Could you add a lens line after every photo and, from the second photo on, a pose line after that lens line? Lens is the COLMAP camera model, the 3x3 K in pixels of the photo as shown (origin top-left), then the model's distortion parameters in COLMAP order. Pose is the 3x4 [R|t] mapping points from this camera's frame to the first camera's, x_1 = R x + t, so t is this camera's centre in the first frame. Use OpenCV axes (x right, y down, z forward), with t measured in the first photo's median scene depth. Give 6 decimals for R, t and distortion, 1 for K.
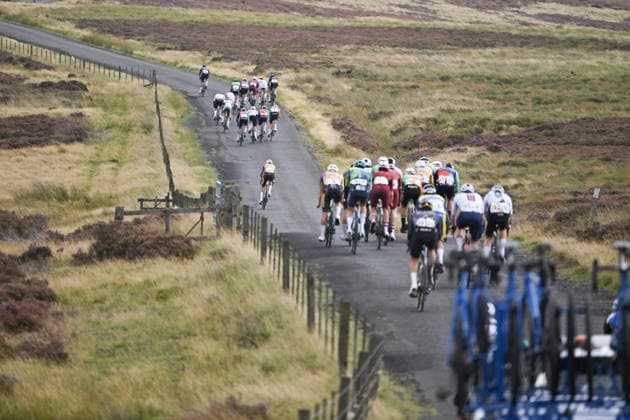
lens RADIAL K [[4466.9, 0, 315.0], [0, 4466.9, 210.0], [0, 0, 1]] dist [0.130852, -39.629335]
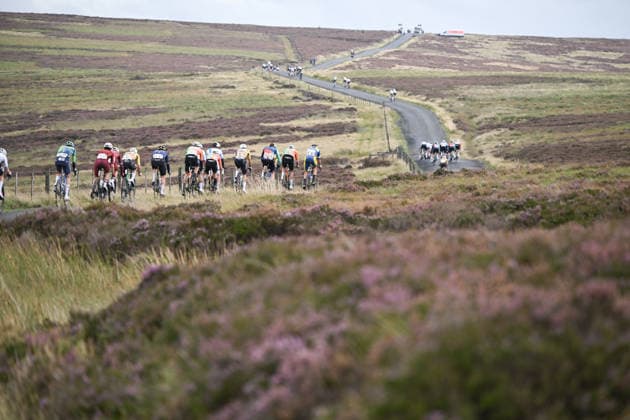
lens RADIAL K [[4466.9, 0, 315.0], [0, 4466.9, 210.0], [0, 0, 1]] dist [0.130852, -39.629335]
pose [[0.997551, -0.038473, -0.058411, 0.070283], [0.038921, 0.999221, 0.006554, 0.011363], [0.058114, -0.008812, 0.998271, -1.515197]]
